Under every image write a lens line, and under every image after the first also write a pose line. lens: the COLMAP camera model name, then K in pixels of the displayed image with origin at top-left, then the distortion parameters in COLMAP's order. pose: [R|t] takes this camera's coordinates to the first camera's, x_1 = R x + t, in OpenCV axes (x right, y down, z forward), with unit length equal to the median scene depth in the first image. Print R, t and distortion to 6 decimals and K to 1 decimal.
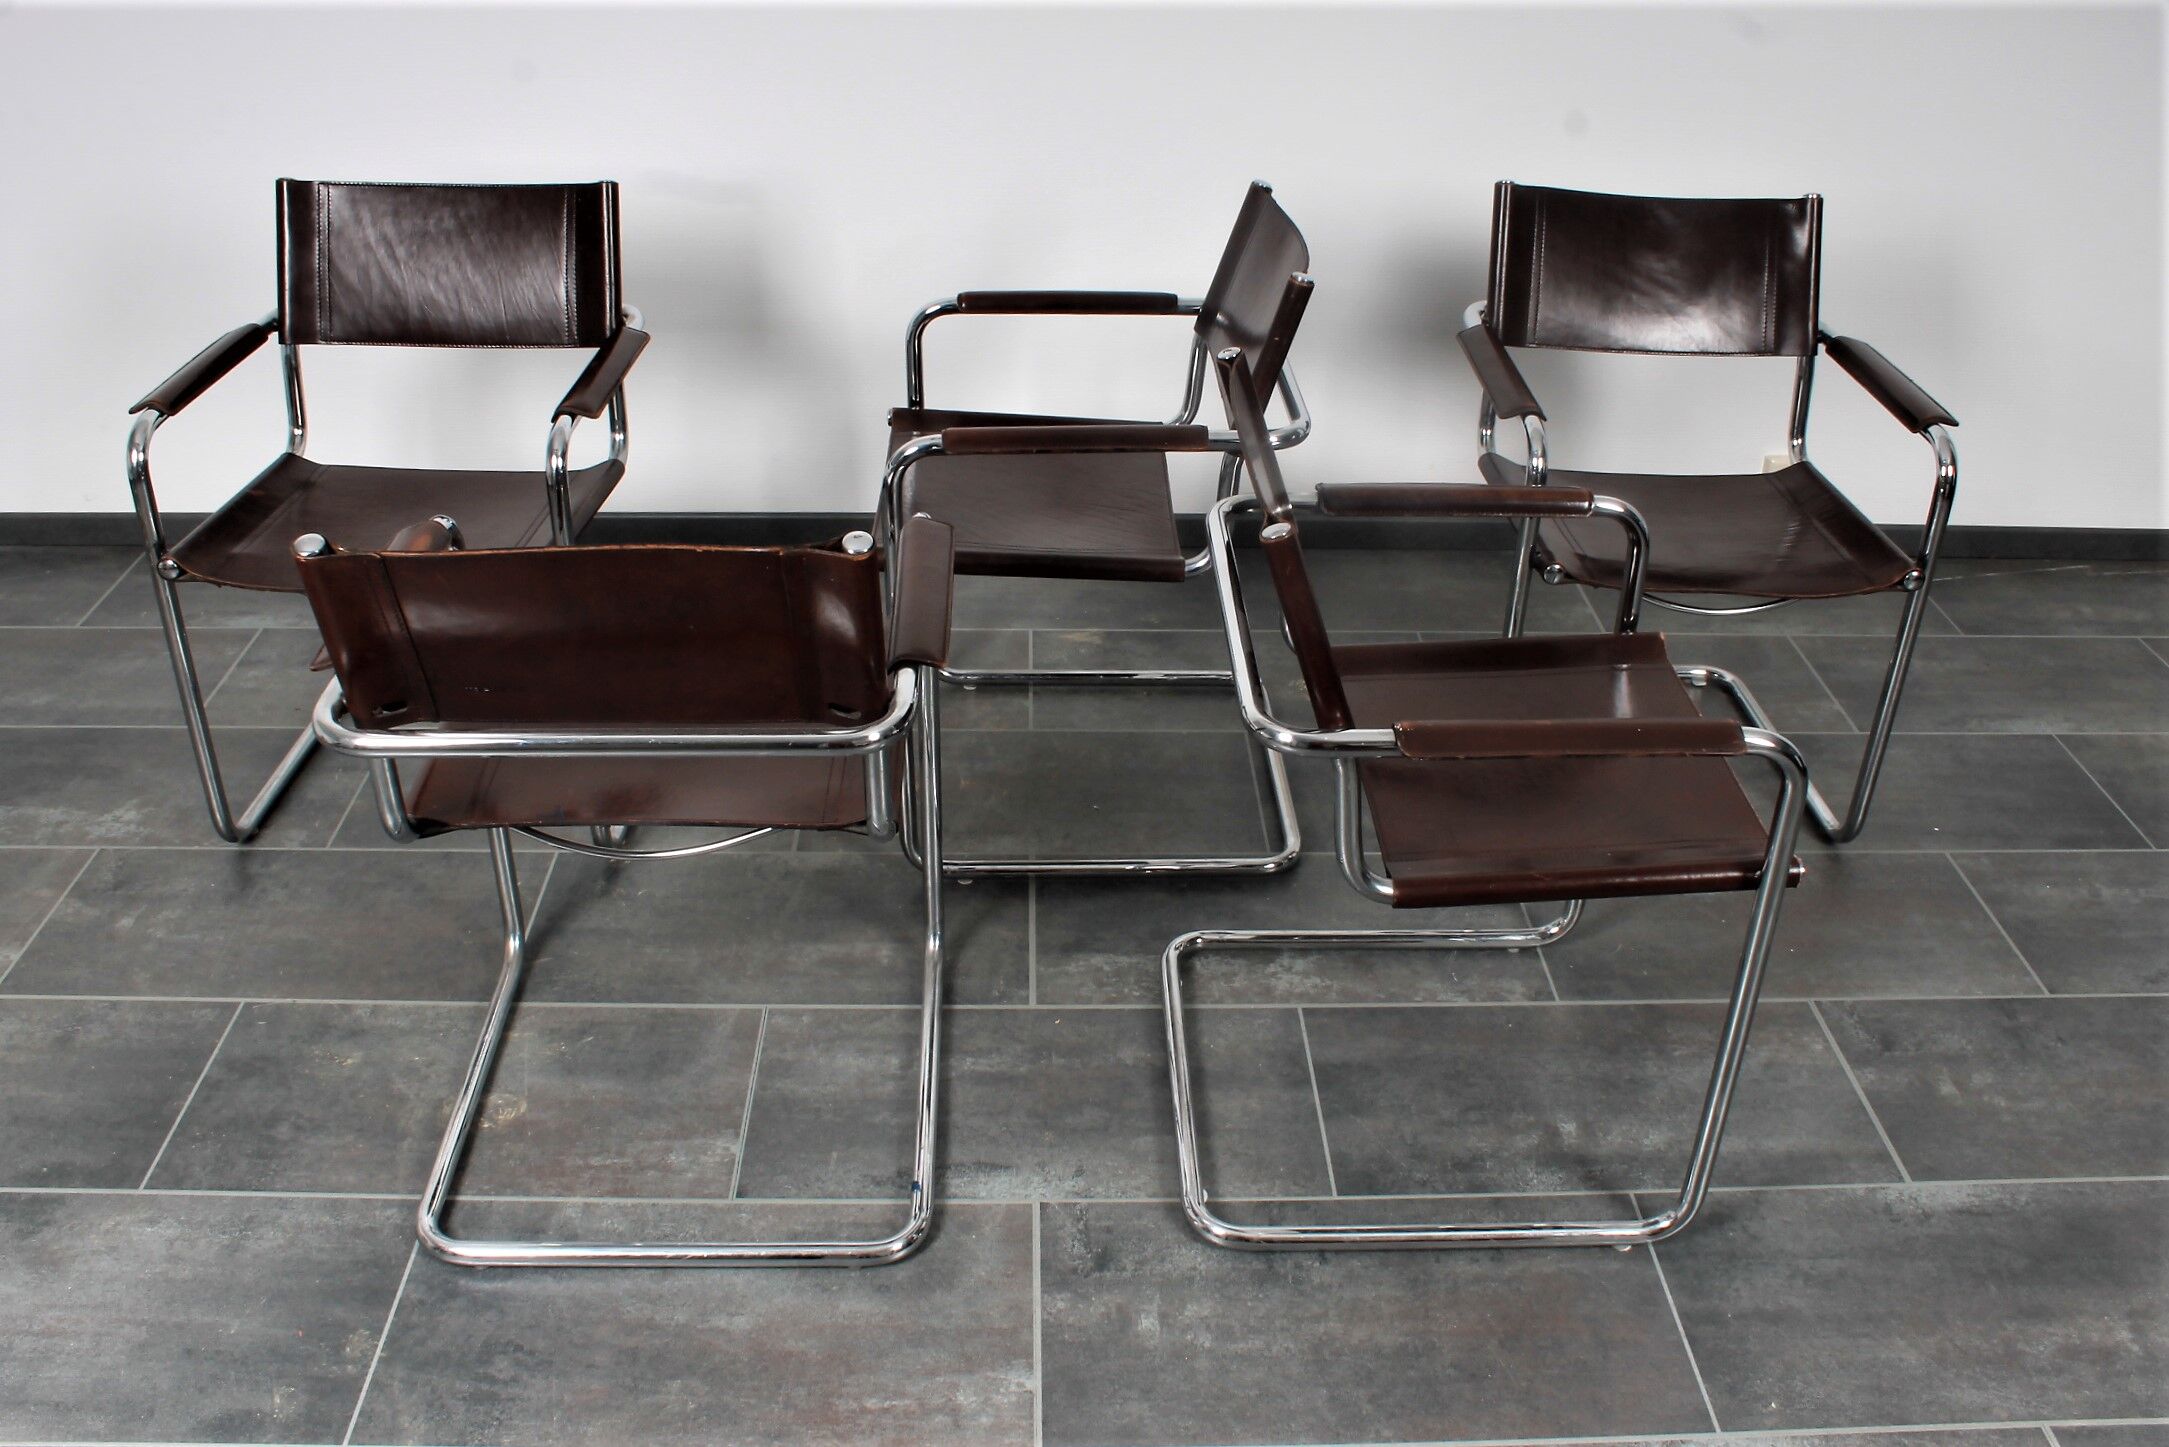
lens RADIAL K [[1927.3, 0, 1085.0], [0, 1927.3, 710.2], [0, 0, 1]] dist [-0.146686, 0.110325]
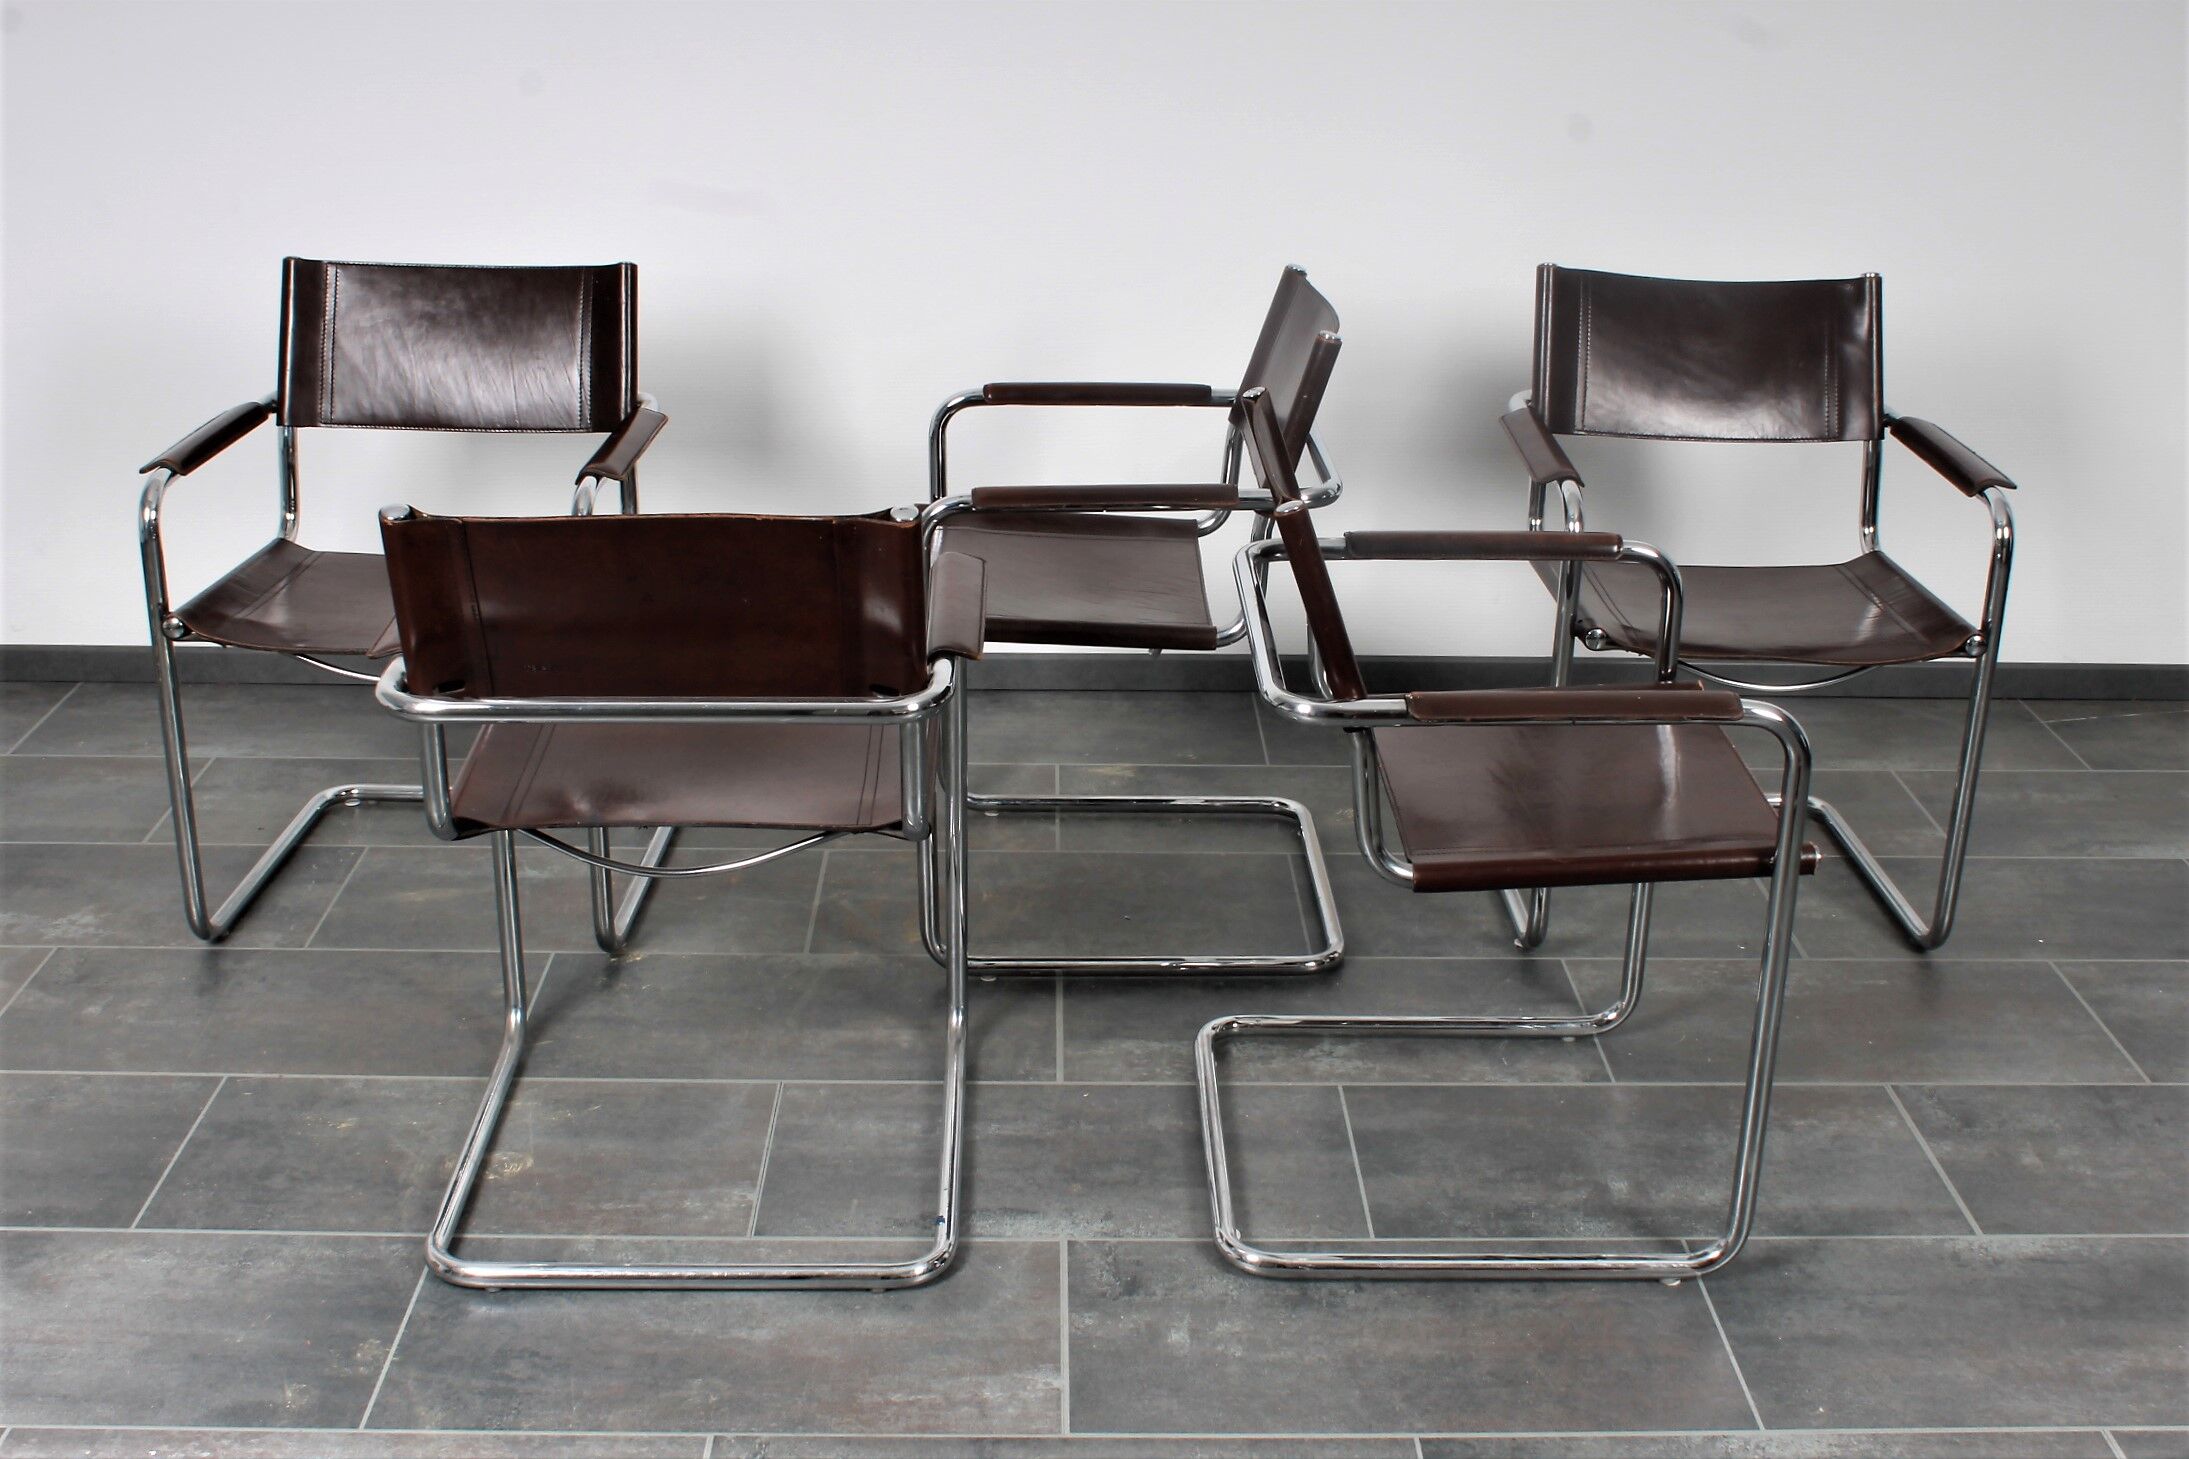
lens RADIAL K [[2544.3, 0, 1091.4], [0, 2544.3, 713.1], [0, 0, 1]] dist [-0.067871, 0.000000]
pose [[0.999933, -0.000351, -0.011591, 0.003467], [-0.001514, 0.987029, -0.160533, 0.193184], [0.011497, 0.160540, 0.986962, -0.305915]]
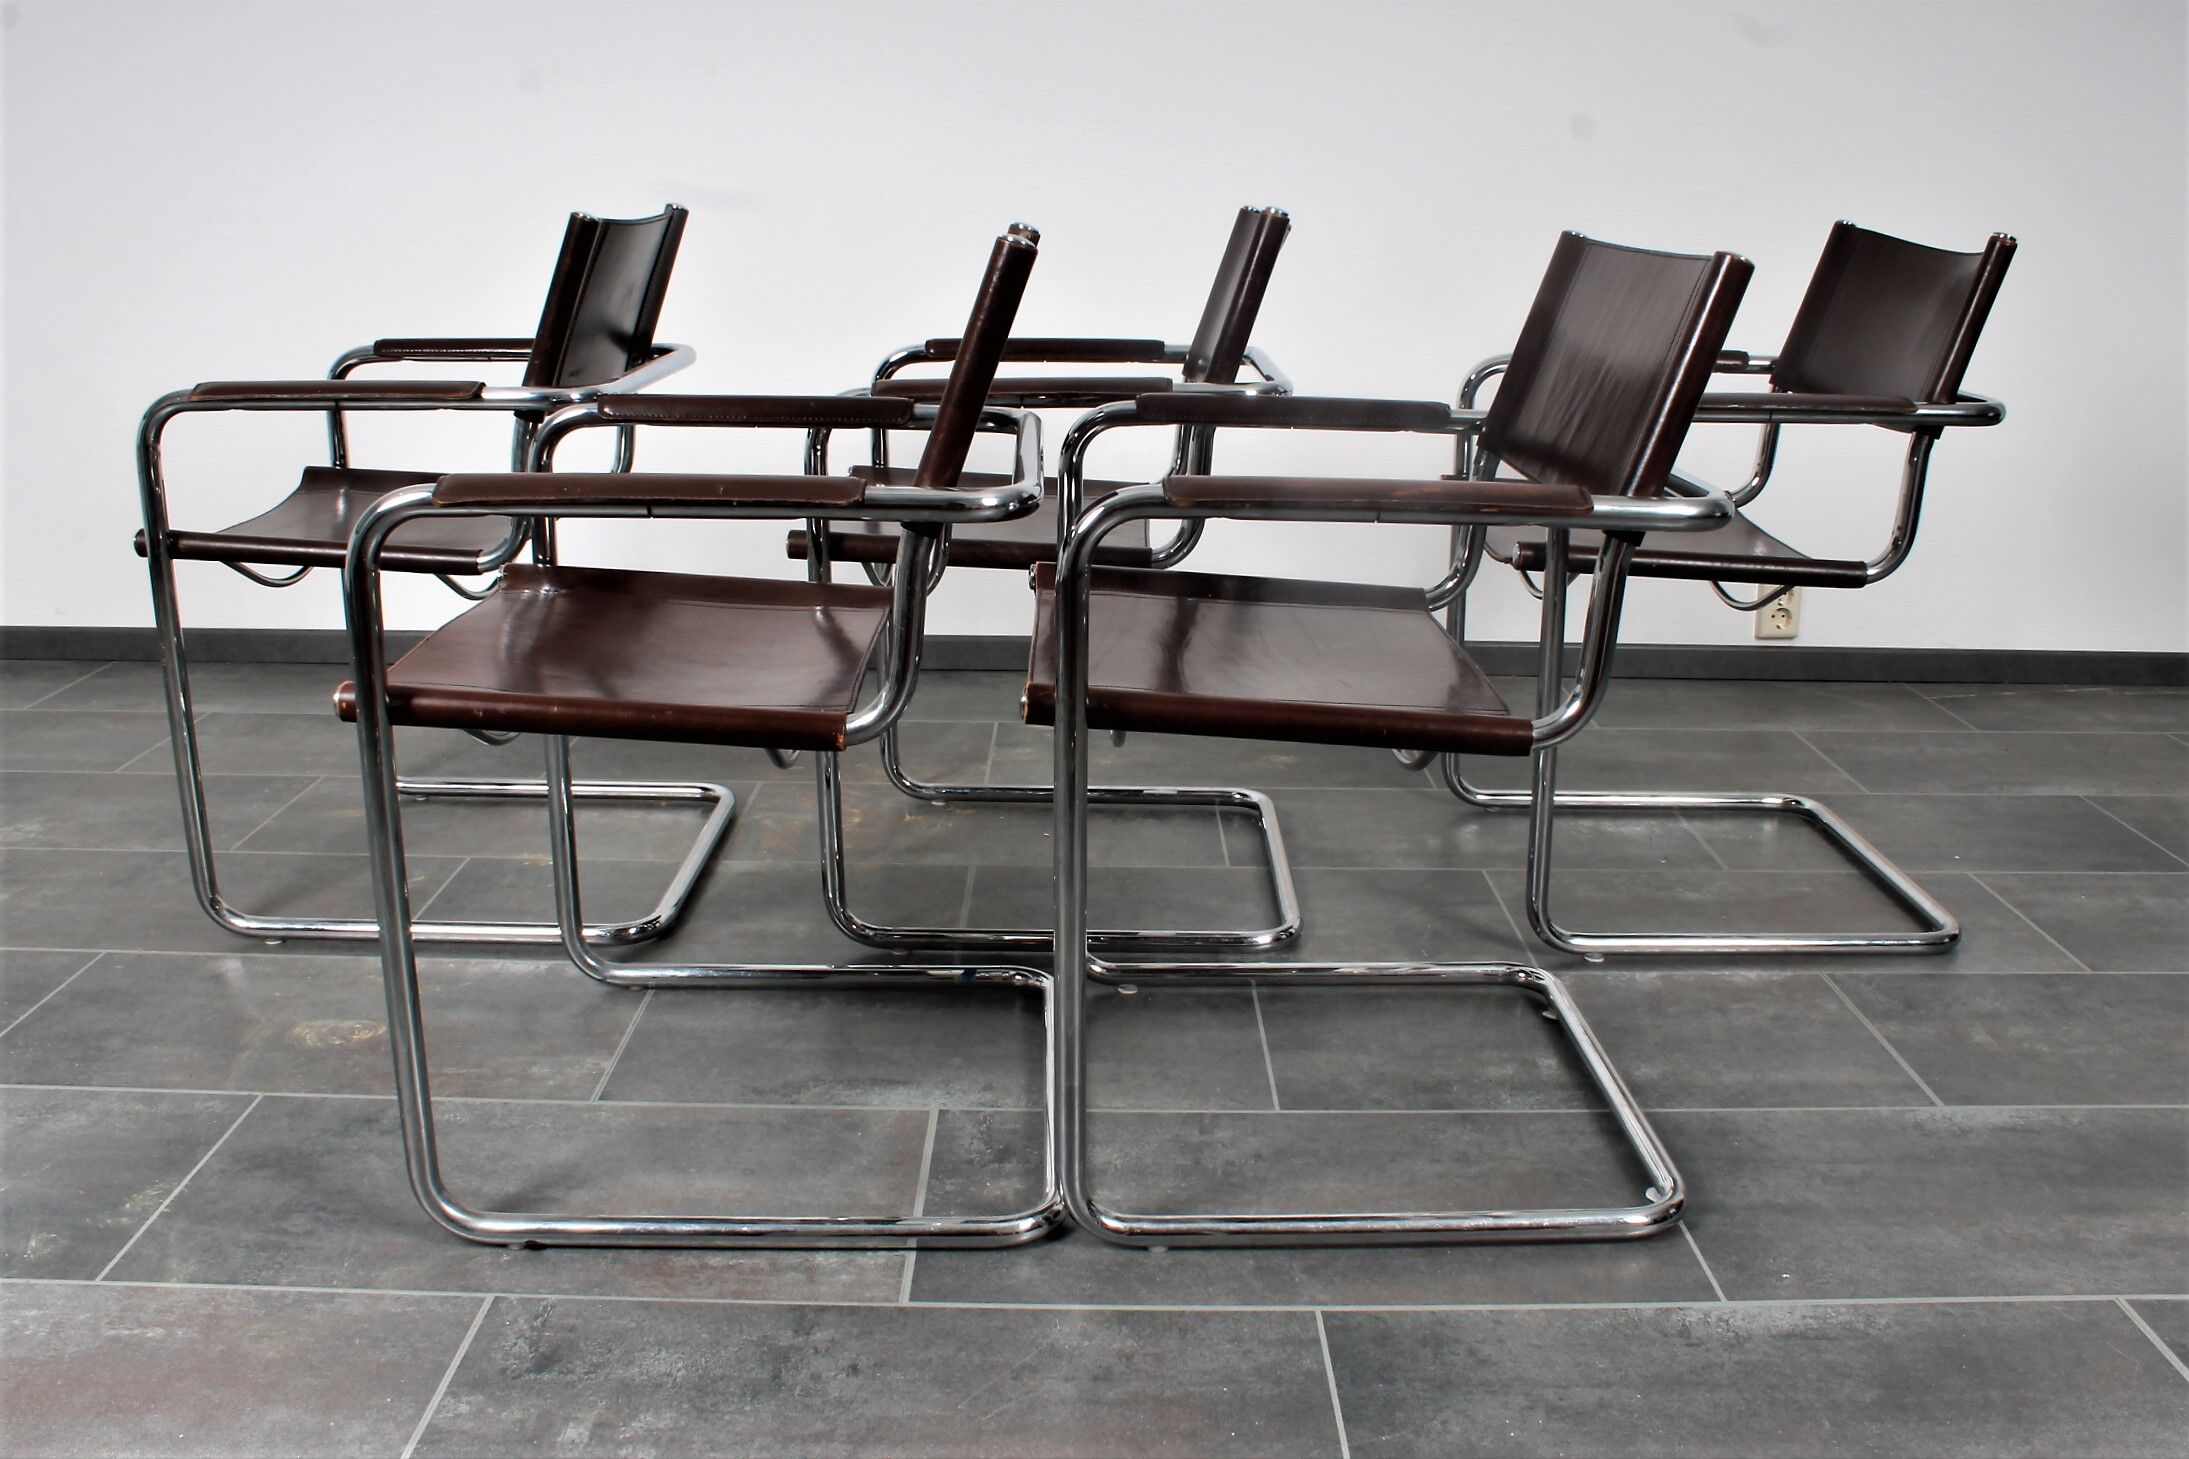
lens RADIAL K [[1933.0, 0, 1098.7], [0, 1933.0, 712.1], [0, 0, 1]] dist [-0.152542, 0.121413]
pose [[0.999710, 0.000233, -0.024060, 0.068456], [-0.006258, 0.968059, -0.250643, 0.291043], [0.023233, 0.250721, 0.967781, 0.098477]]
